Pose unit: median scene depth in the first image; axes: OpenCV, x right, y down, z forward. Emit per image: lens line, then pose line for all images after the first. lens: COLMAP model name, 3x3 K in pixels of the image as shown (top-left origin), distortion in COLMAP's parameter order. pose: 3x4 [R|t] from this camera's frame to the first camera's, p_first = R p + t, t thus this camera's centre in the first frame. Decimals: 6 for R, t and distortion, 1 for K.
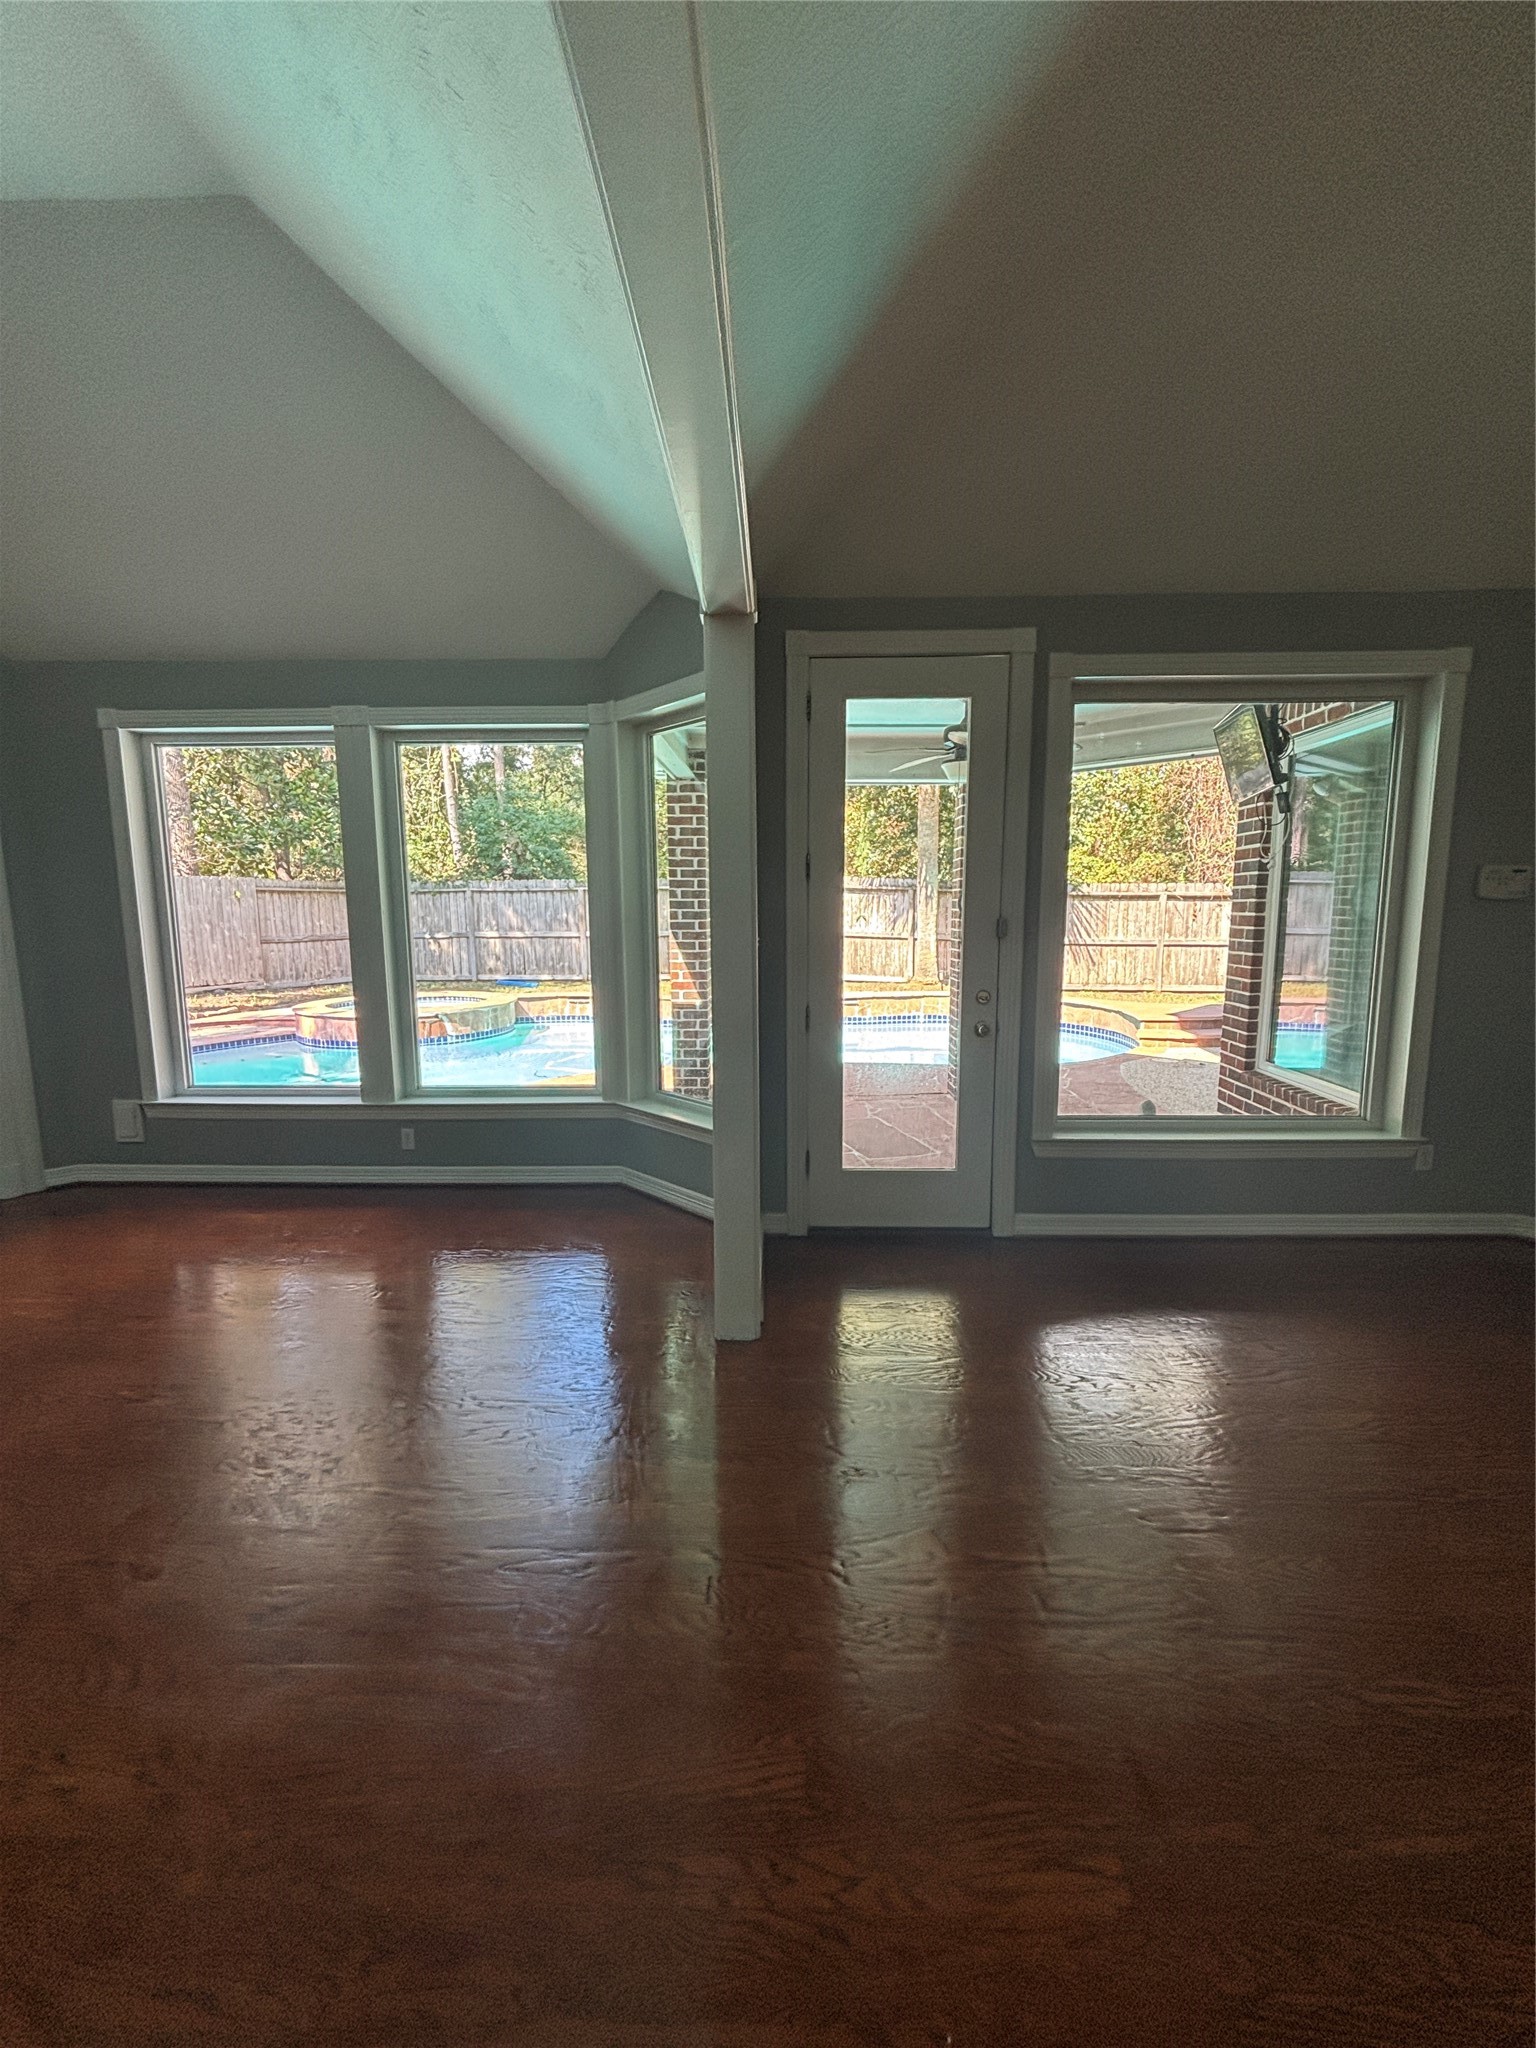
lens RADIAL K [[823.3, 0, 765.8], [0, 823.3, 1027.2], [0, 0, 1]] dist [-0.002571, -0.000056]
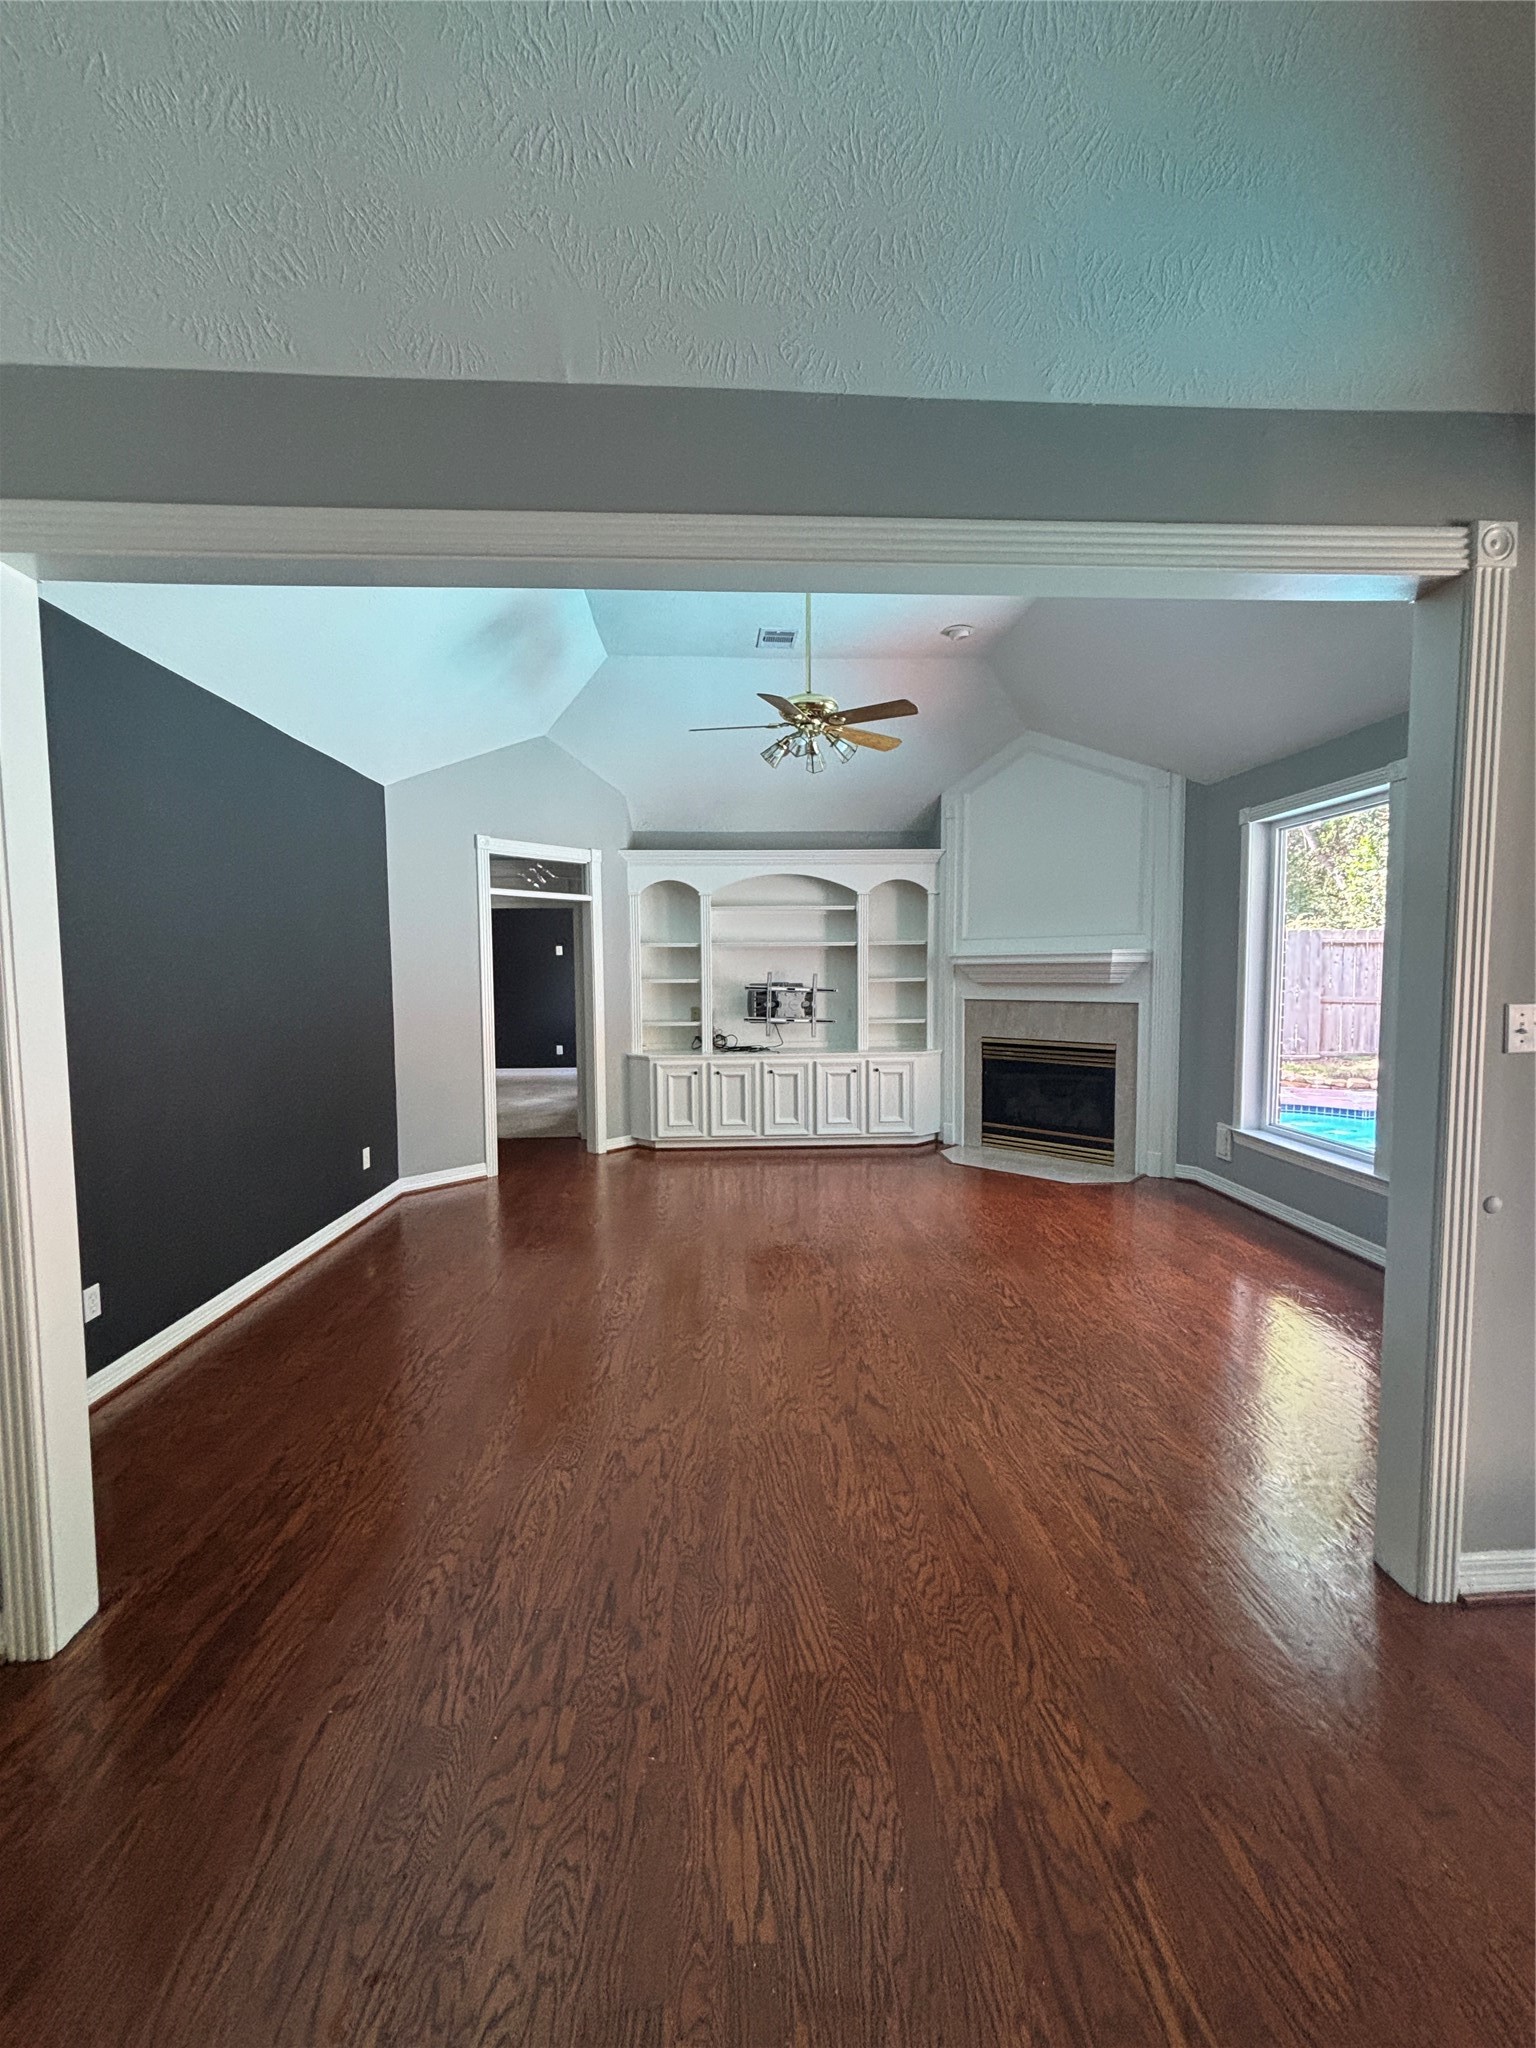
lens RADIAL K [[823.3, 0, 767.4], [0, 823.3, 1020.4], [0, 0, 1]] dist [-0.002571, -0.000056]
pose [[0.067397, 0.065568, -0.995569, 0.380804], [-0.136291, 0.989090, 0.055915, -0.039363], [0.988374, 0.131919, 0.075598, 0.219126]]
